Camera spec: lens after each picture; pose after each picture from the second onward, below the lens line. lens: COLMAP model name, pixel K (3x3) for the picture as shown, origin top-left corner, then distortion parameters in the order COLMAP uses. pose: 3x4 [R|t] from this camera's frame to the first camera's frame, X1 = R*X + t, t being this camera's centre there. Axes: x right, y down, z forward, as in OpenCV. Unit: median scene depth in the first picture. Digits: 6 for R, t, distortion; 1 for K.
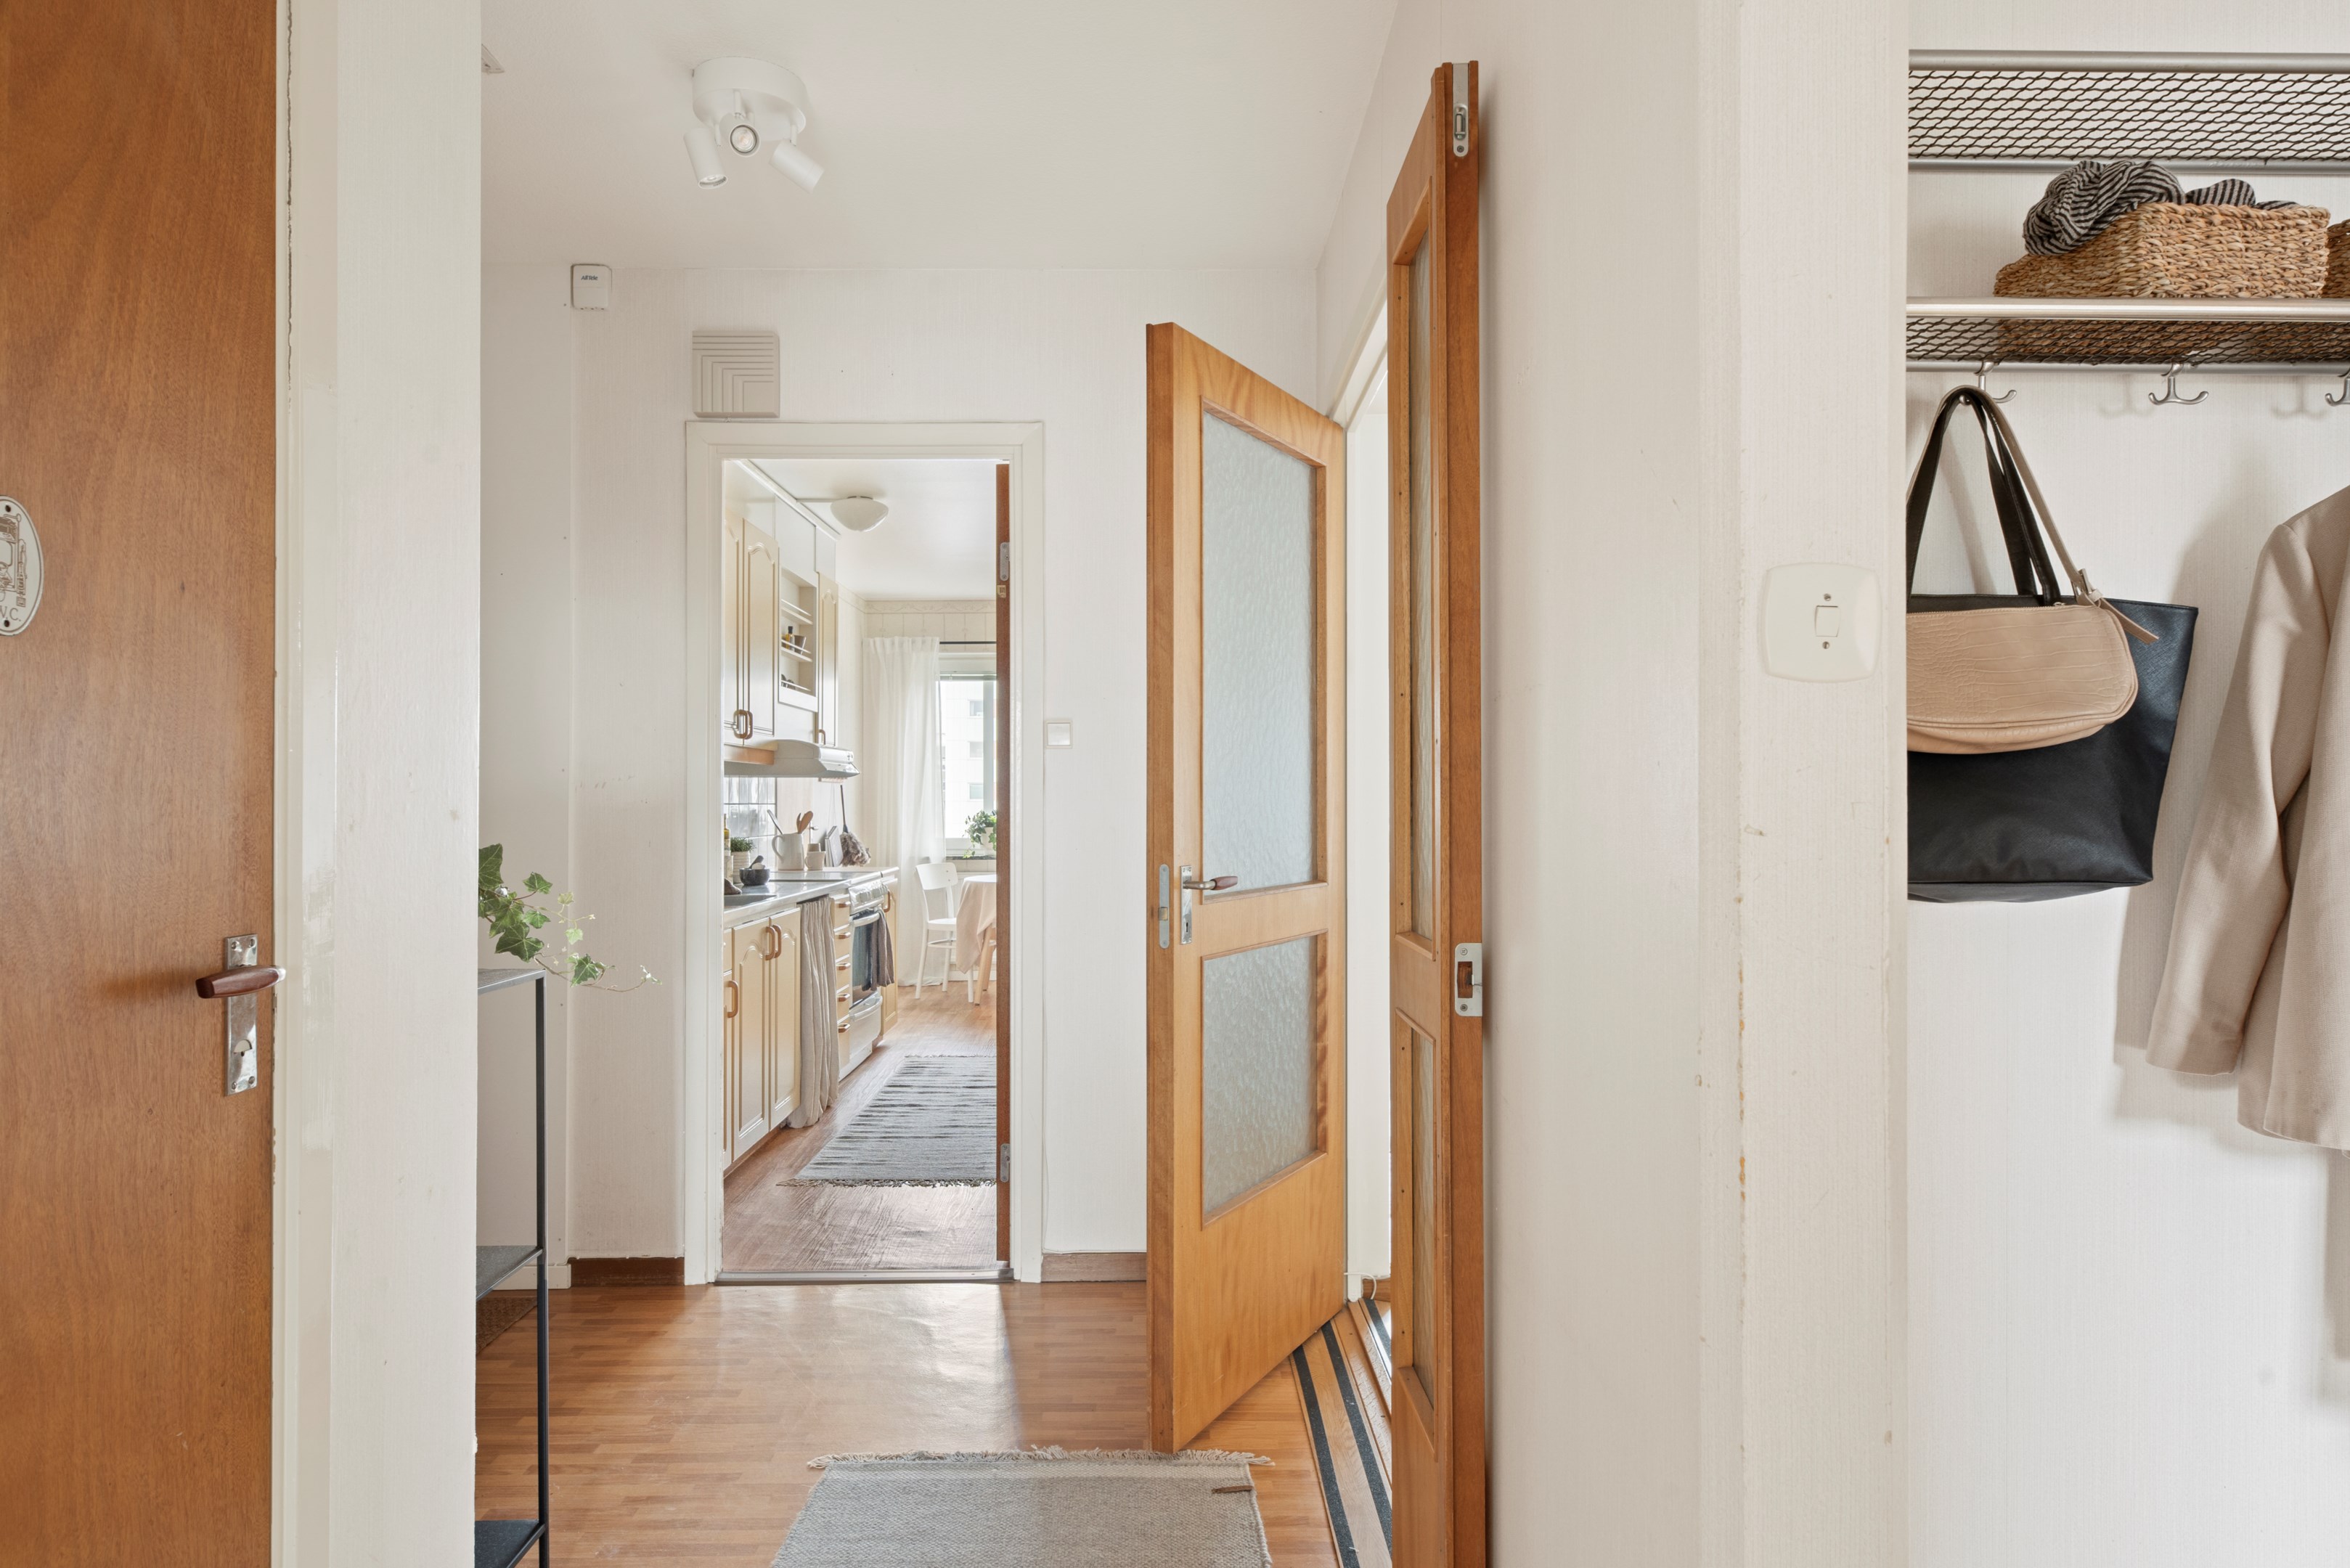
lens RADIAL K [[1441.7, 0, 1175.0], [0, 1441.7, 784.0], [0, 0, 1]] dist [-0.001910, -0.000870]
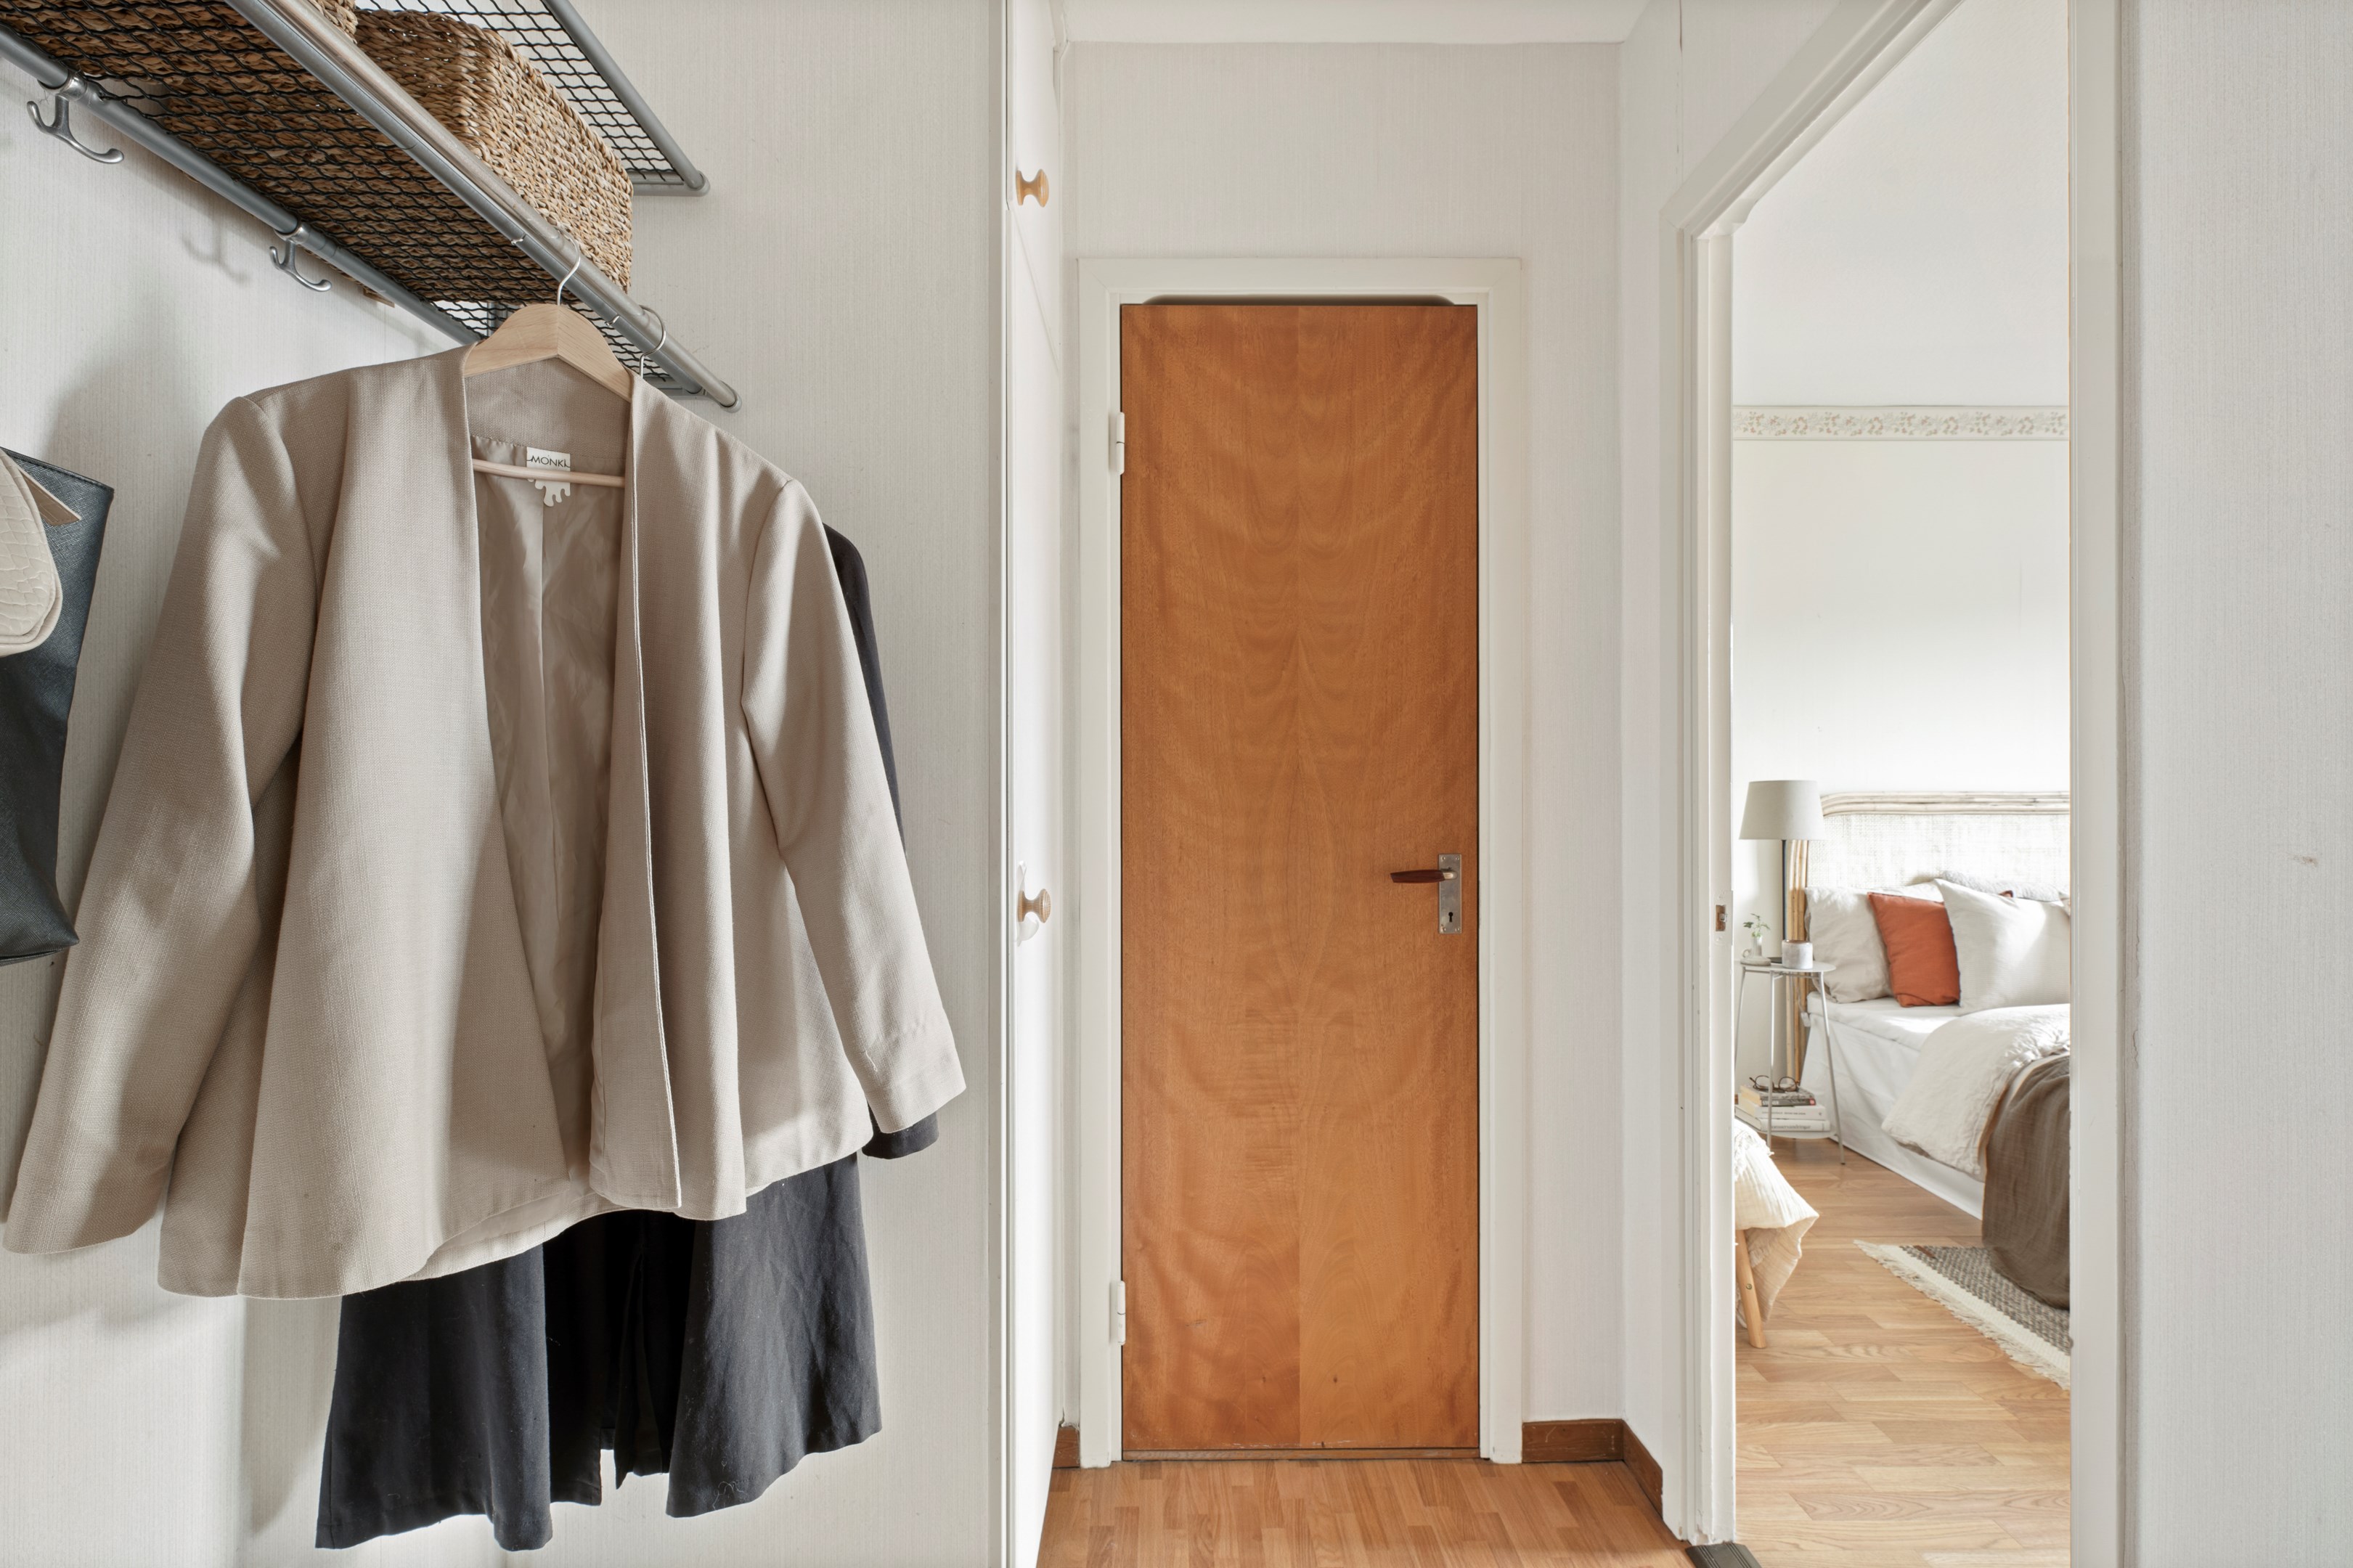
lens RADIAL K [[1138.3, 0, 1176.5], [0, 1138.3, 784.0], [0, 0, 1]] dist [-0.001525, -0.000767]
pose [[0.006675, 0.001264, 0.999977, 0.228135], [-0.008809, 0.999960, -0.001205, 0.001352], [-0.999939, -0.008801, 0.006686, 0.546611]]
